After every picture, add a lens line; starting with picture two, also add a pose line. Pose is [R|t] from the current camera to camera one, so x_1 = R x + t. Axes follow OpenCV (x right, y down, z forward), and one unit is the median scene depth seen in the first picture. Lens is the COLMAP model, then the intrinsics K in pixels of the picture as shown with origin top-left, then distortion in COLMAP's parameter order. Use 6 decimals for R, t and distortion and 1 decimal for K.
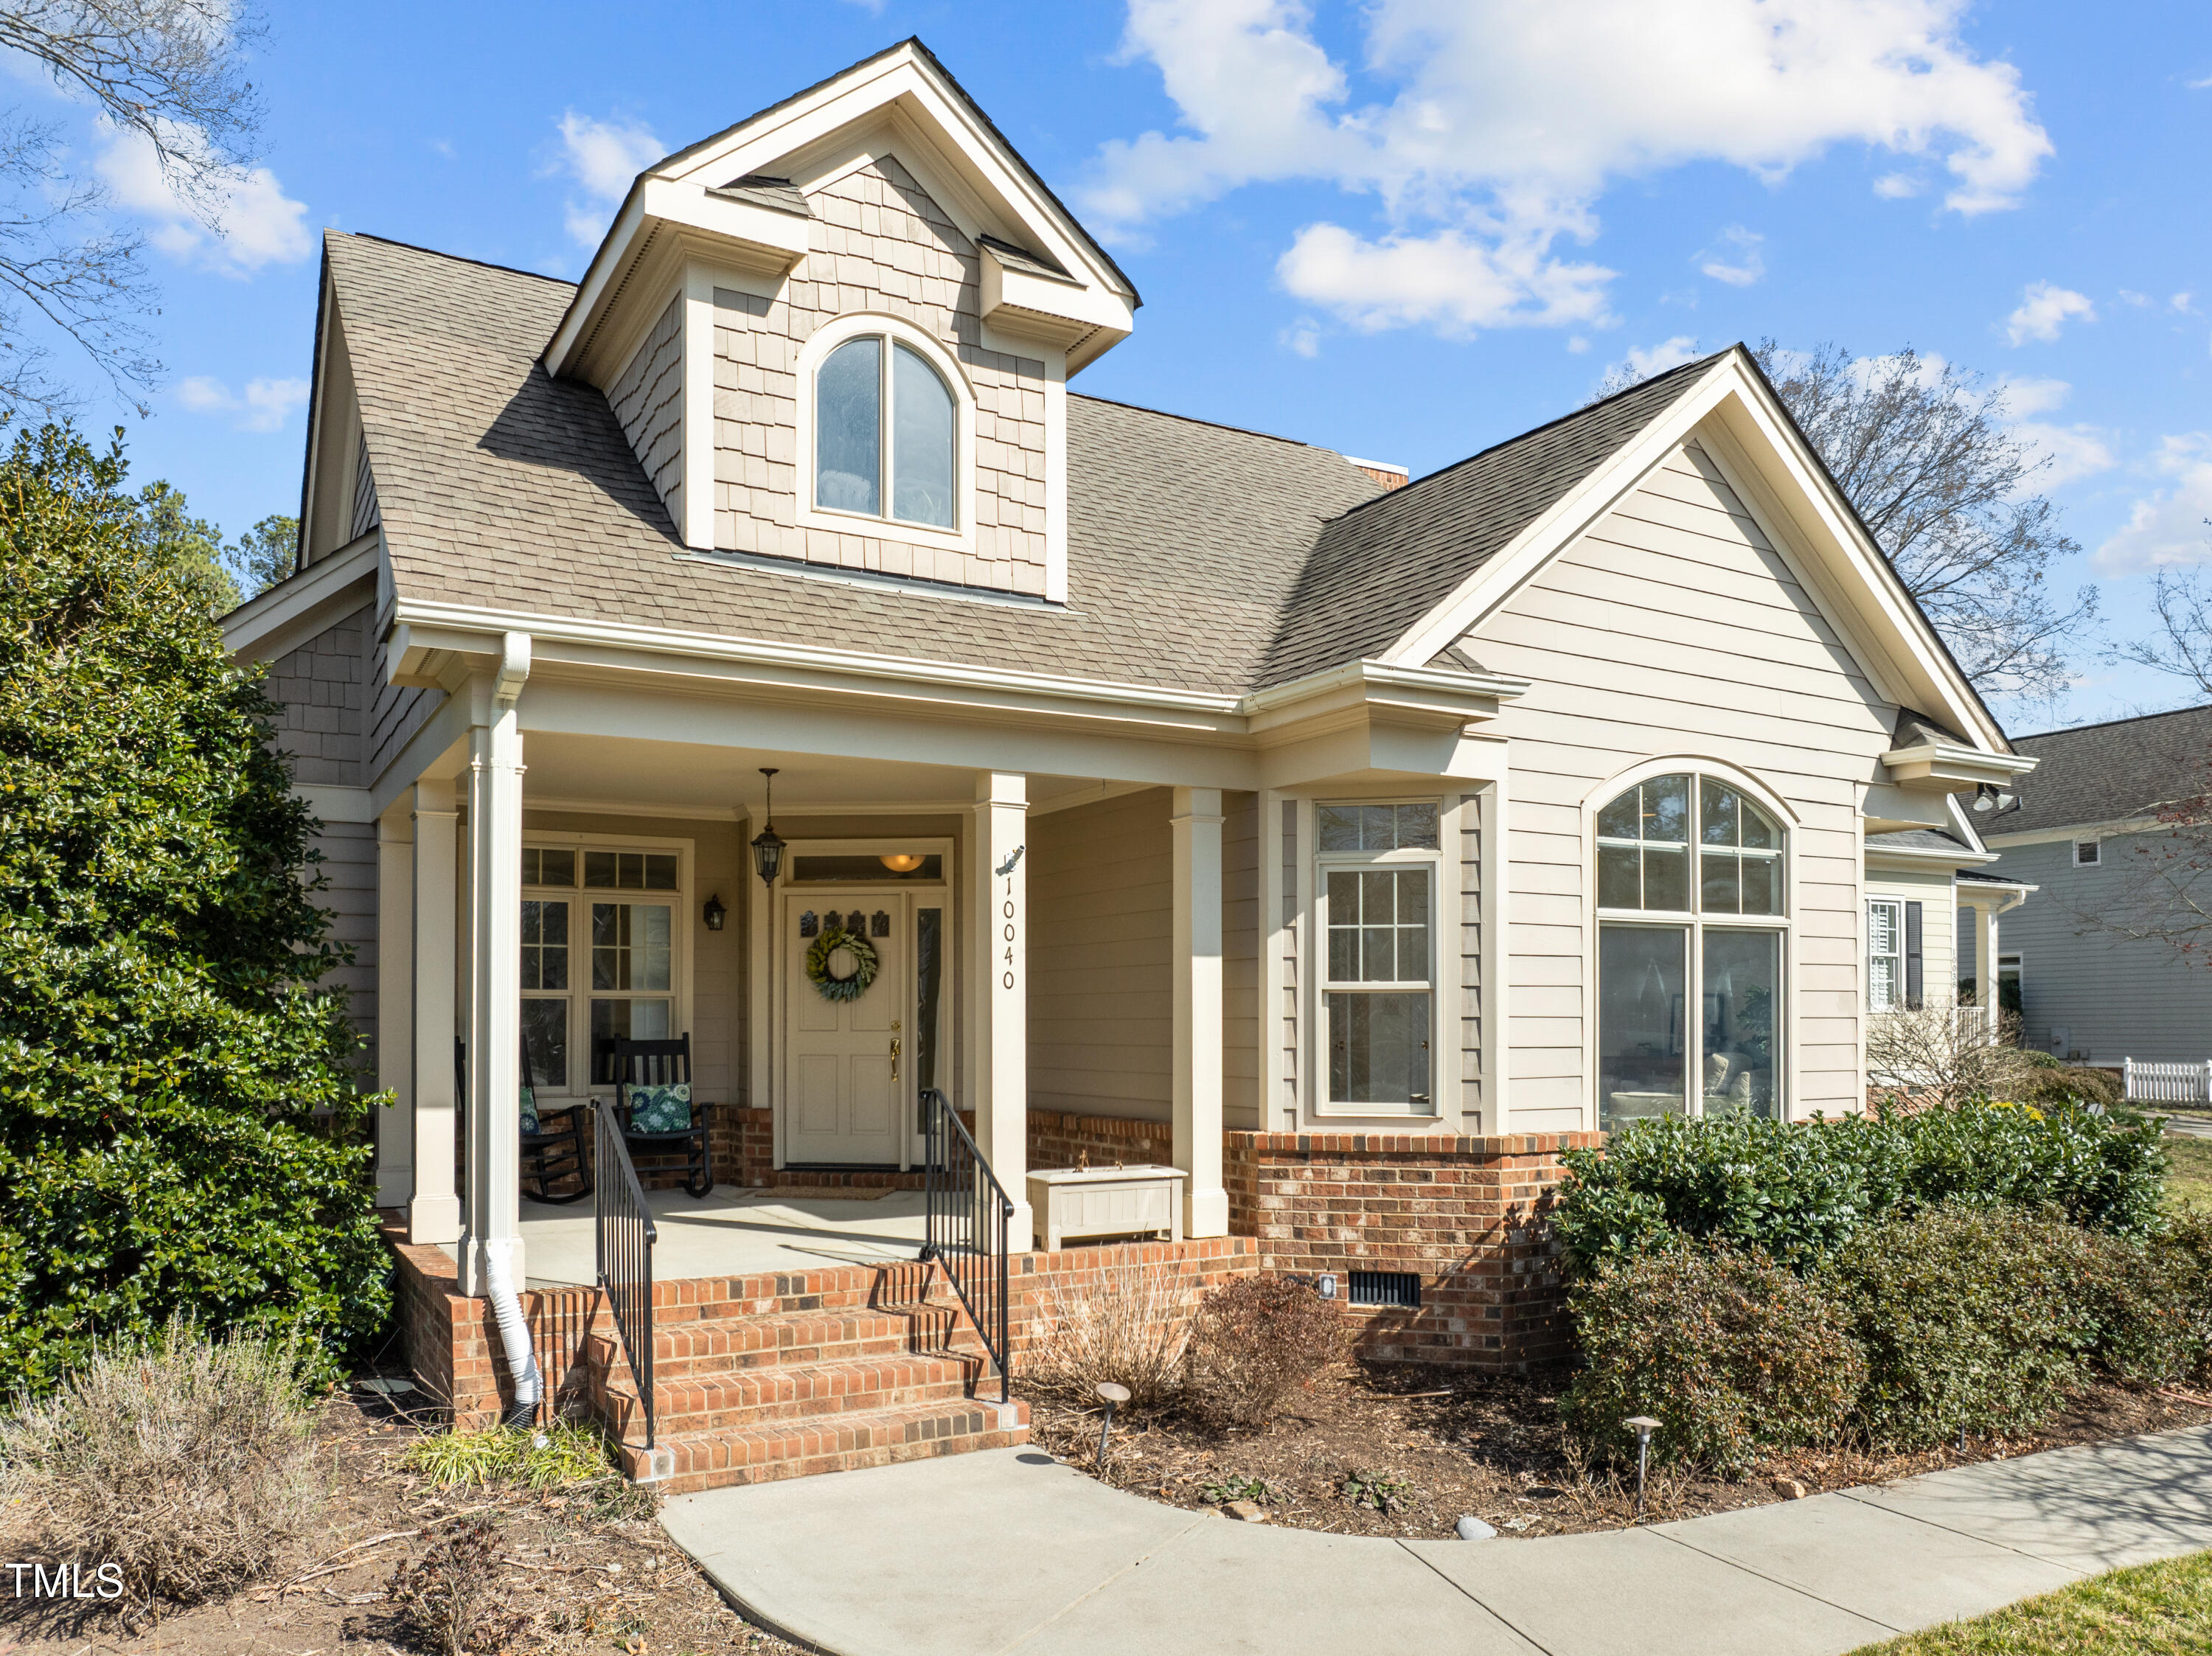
lens RADIAL K [[1629.6, 0, 1110.6], [0, 1629.6, 1013.9], [0, 0, 1]] dist [-0.001353, -0.078506]
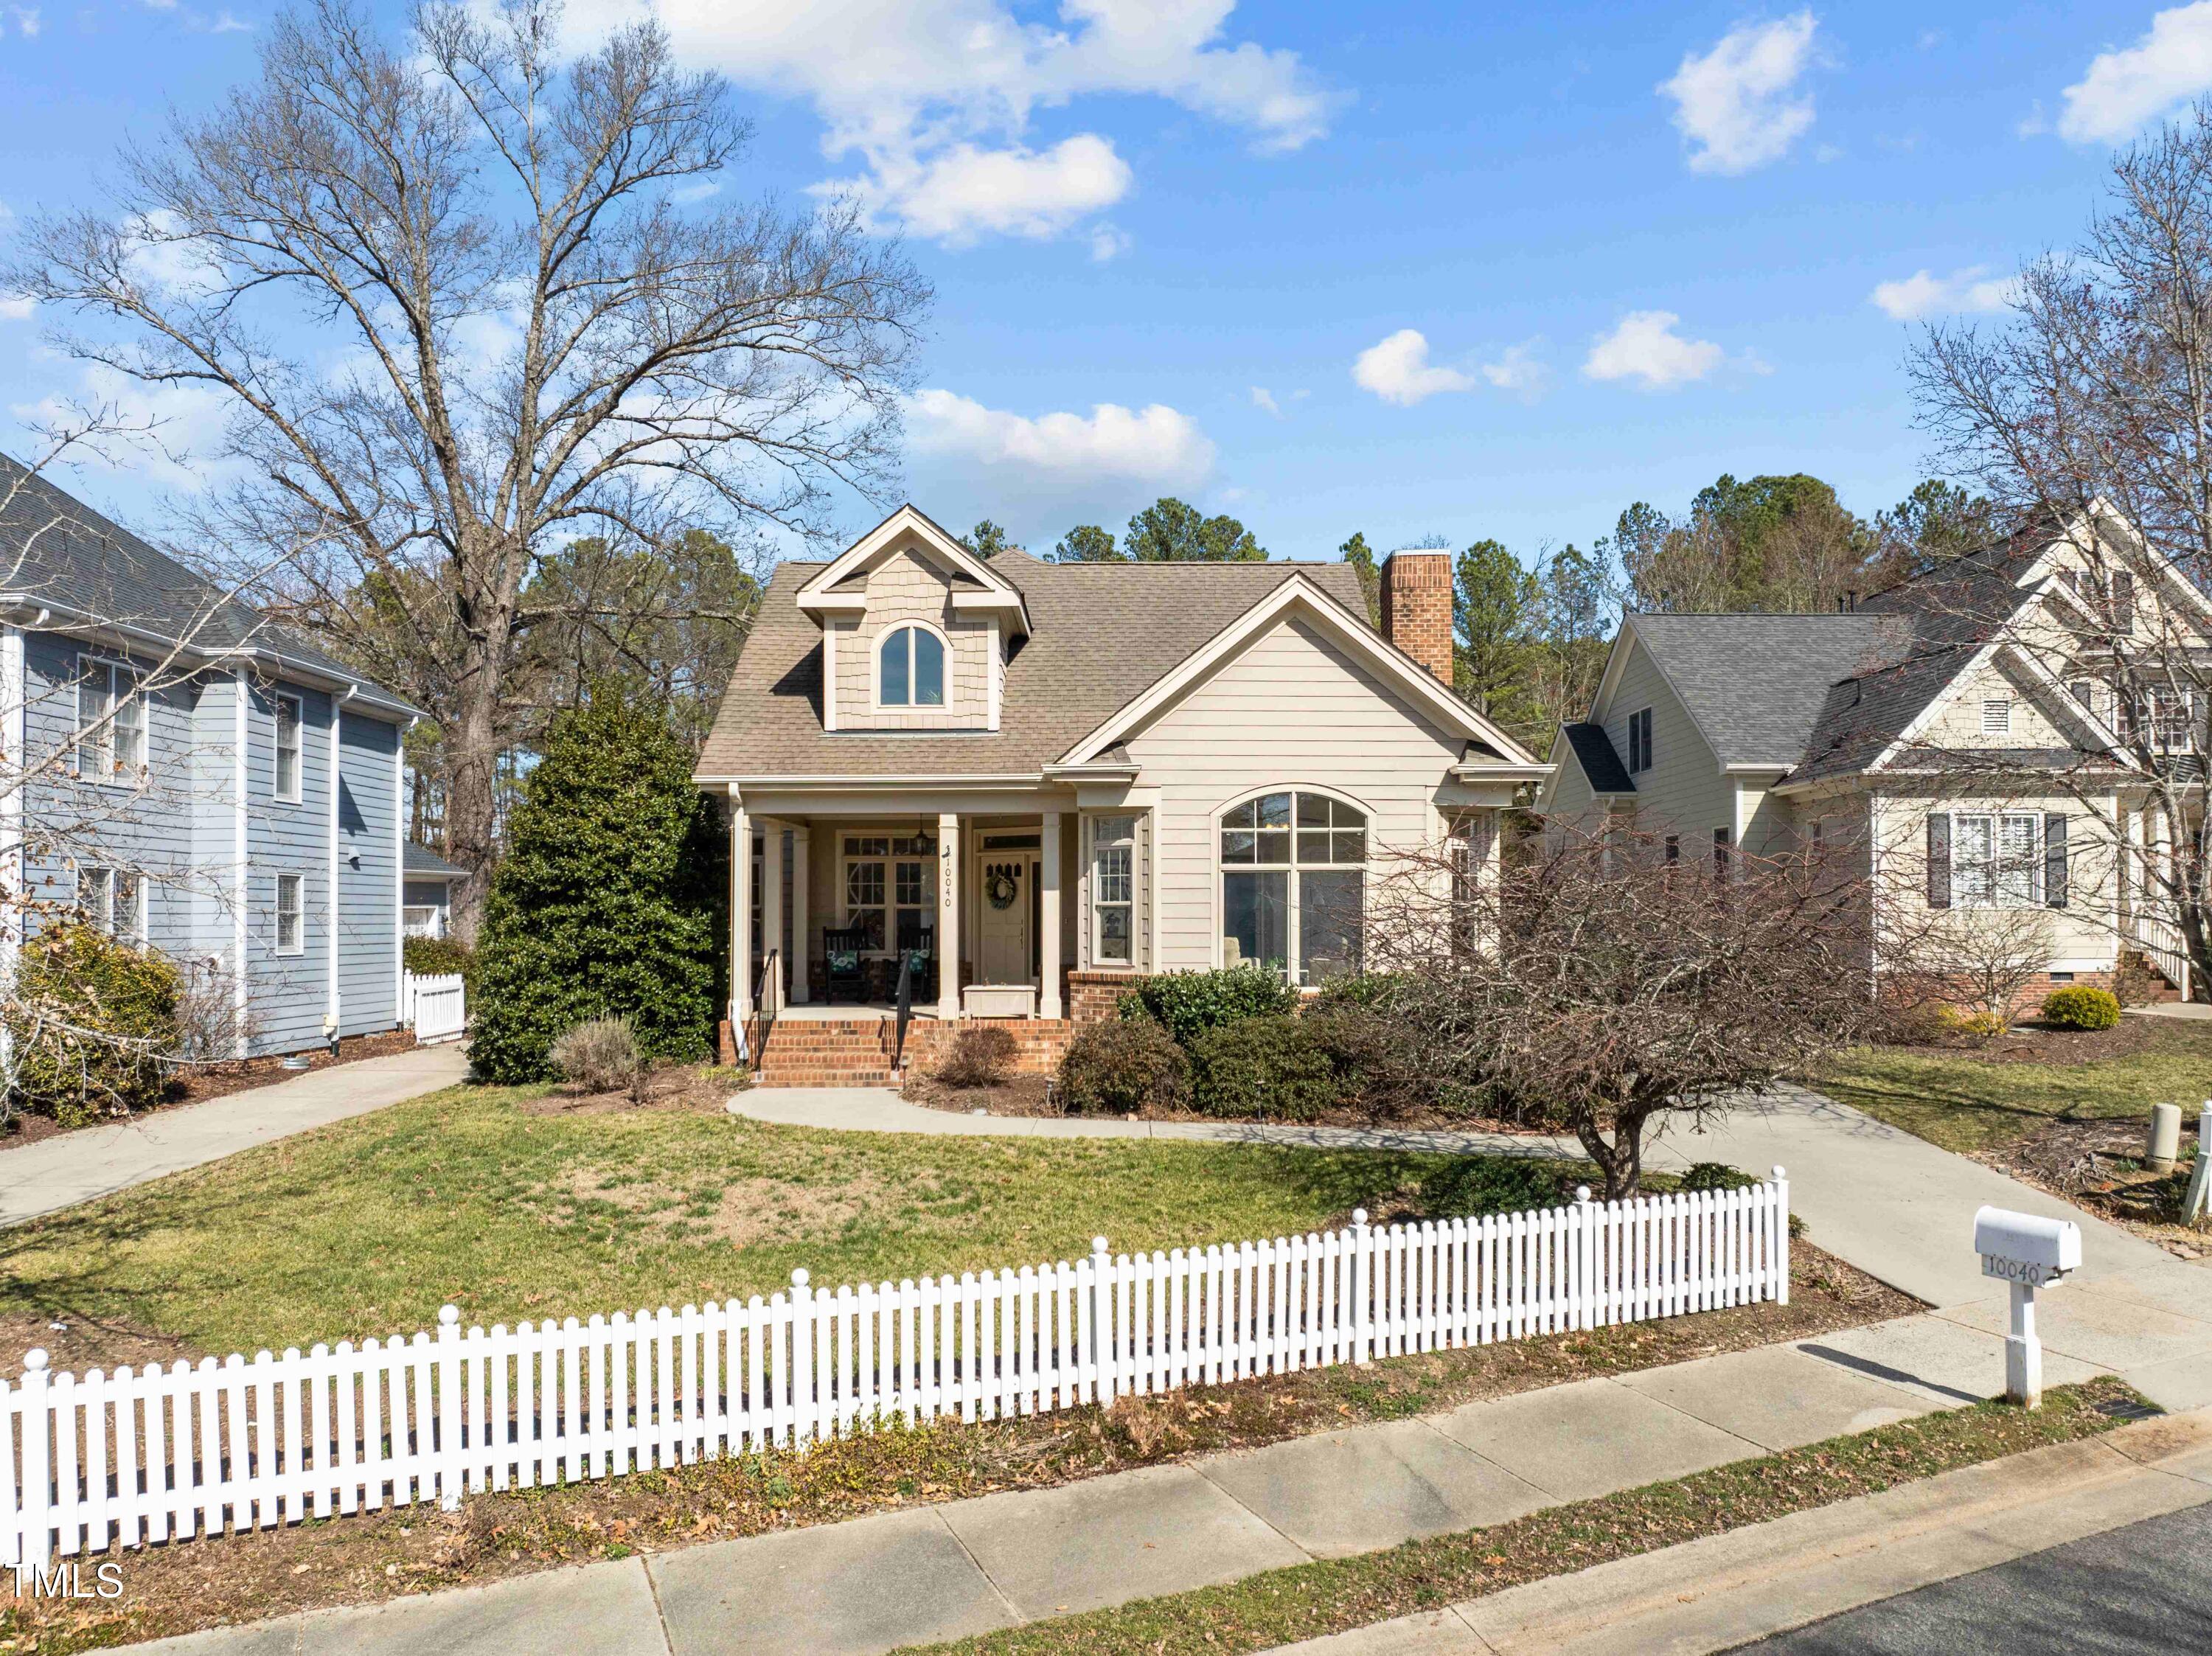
lens RADIAL K [[1584.5, 0, 1107.8], [0, 1584.5, 918.6], [0, 0, 1]] dist [-0.046203, 0.007232]
pose [[0.863708, -0.000167, -0.503992, 1.200789], [0.004955, 0.999954, 0.008160, -0.014678], [0.503968, -0.009546, 0.863669, -0.791123]]
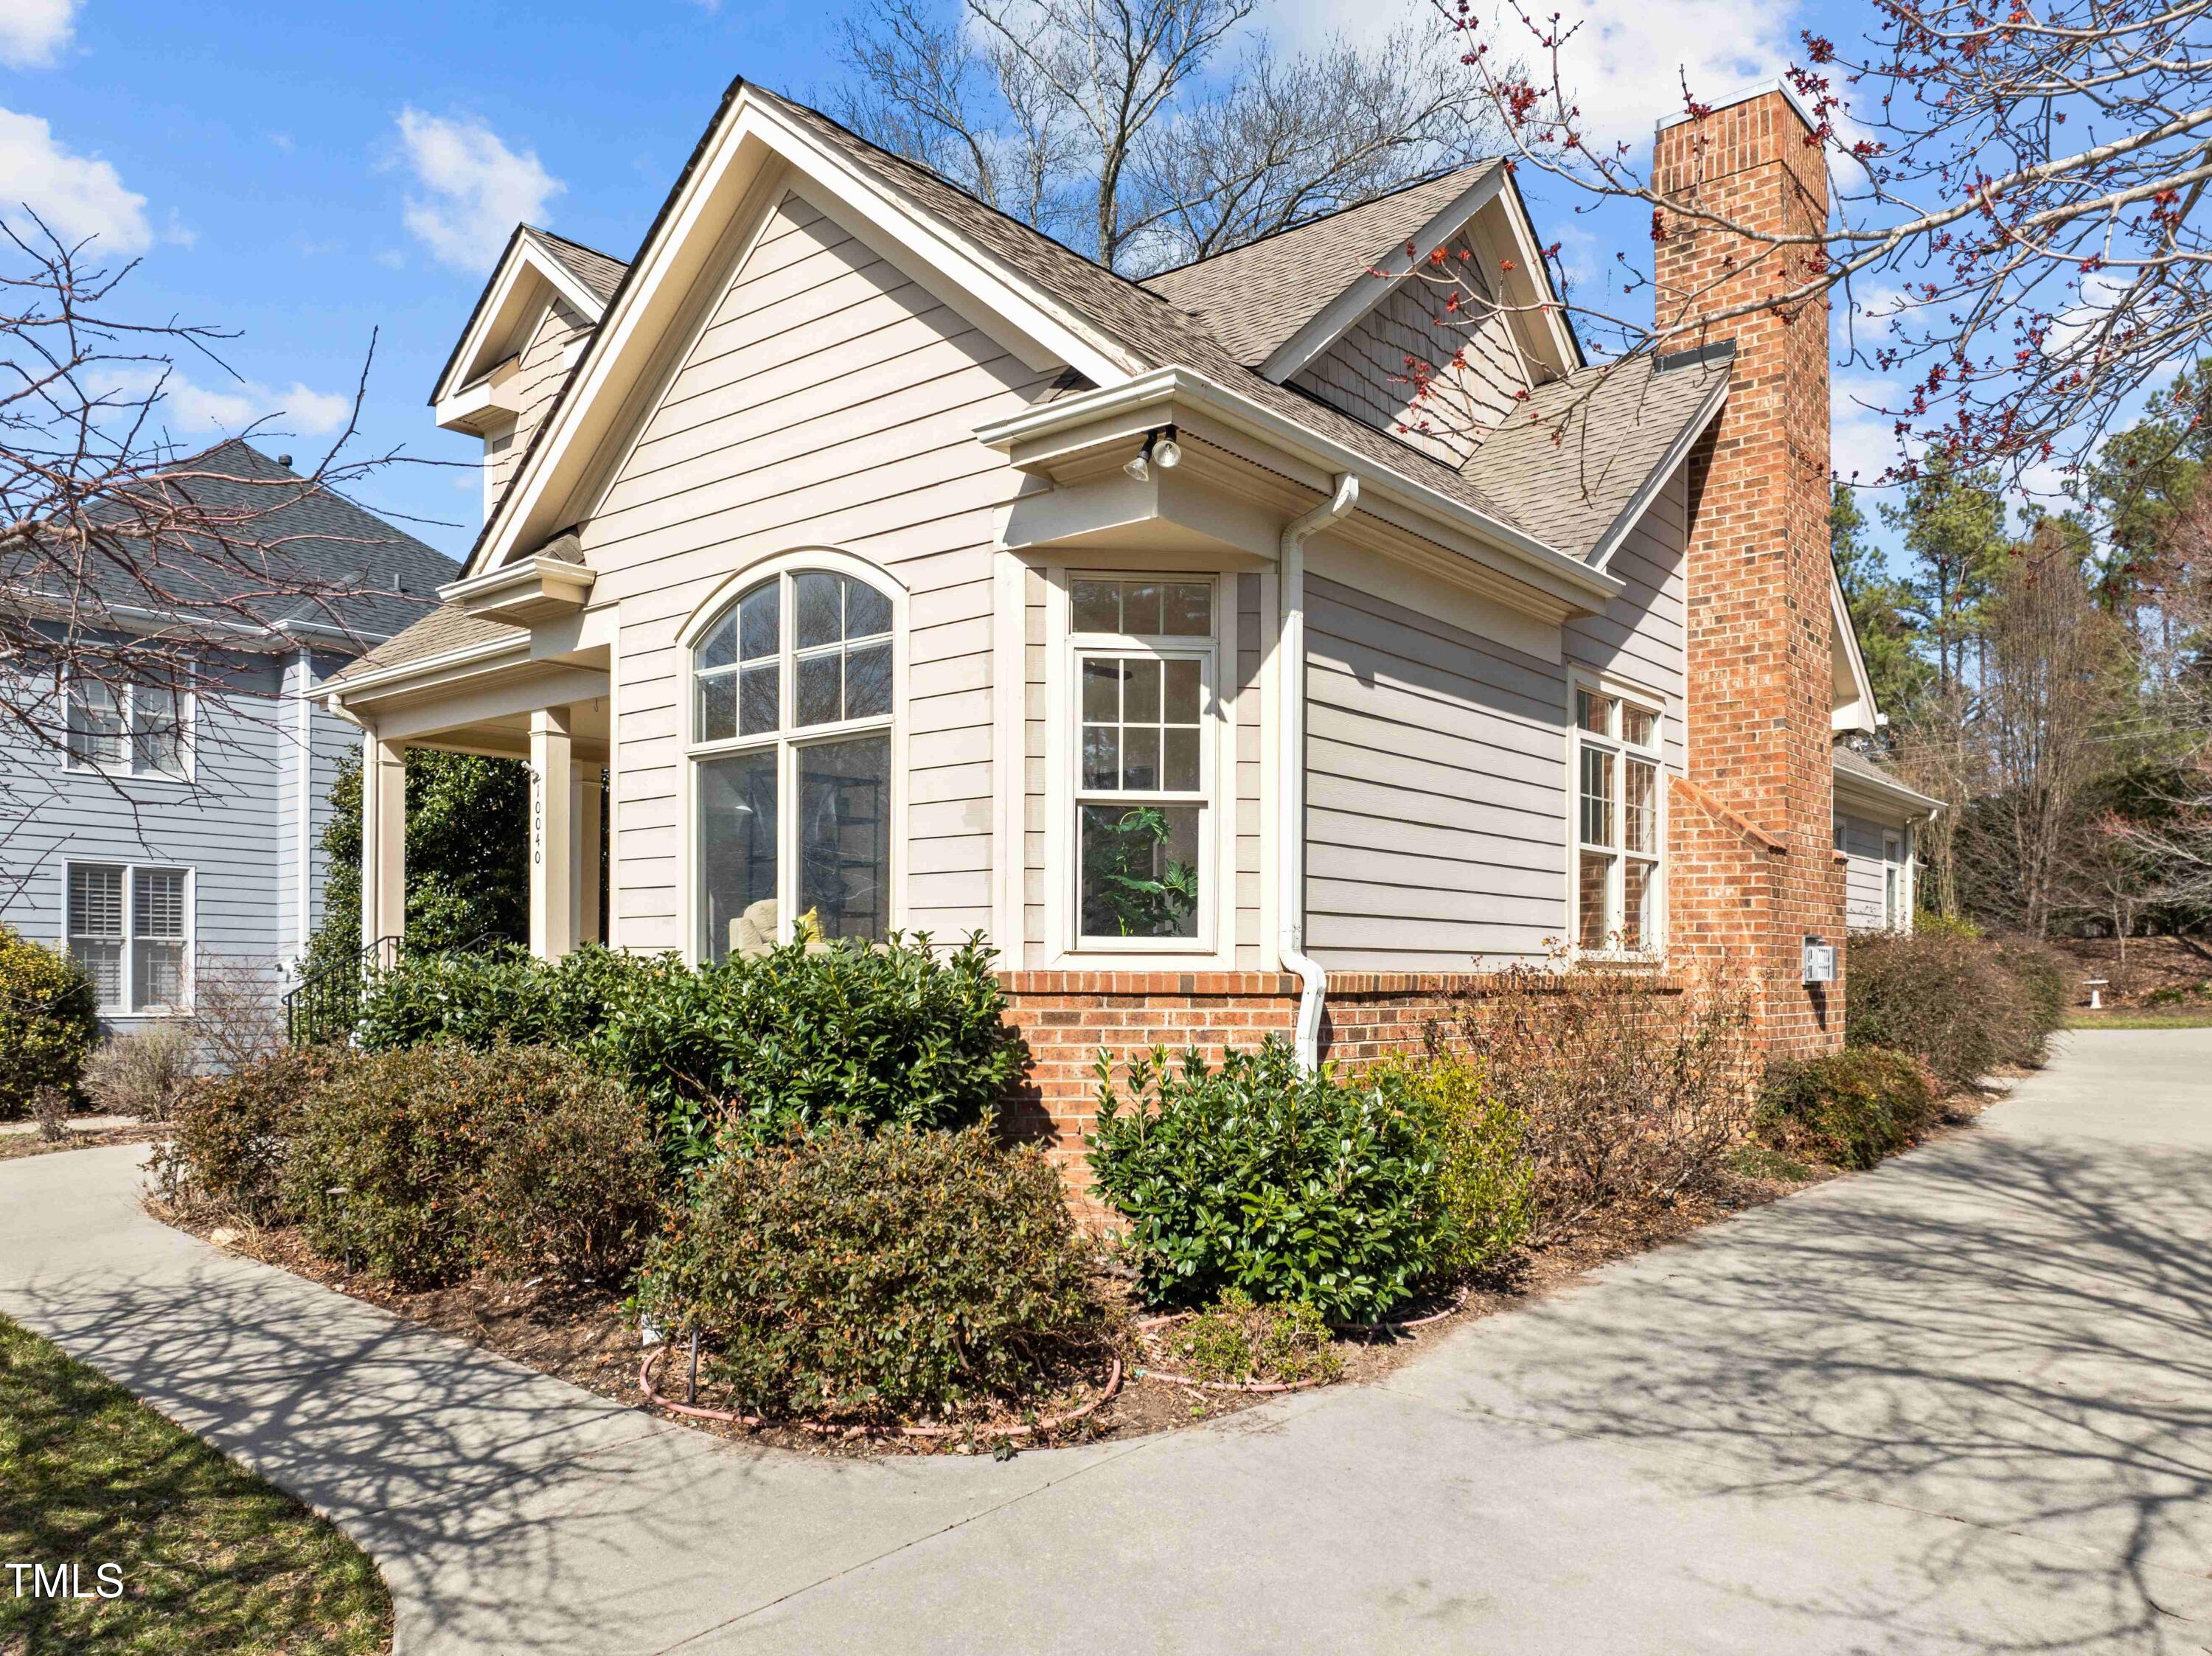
lens RADIAL K [[1613.0, 0, 1105.4], [0, 1613.0, 1016.5], [0, 0, 1]] dist [-0.044182, 0.000071]
pose [[0.342883, 0.024520, -0.939058, 1.339121], [-0.001539, 0.999673, 0.025541, 0.076975], [0.939377, -0.007312, 0.342808, 0.926664]]
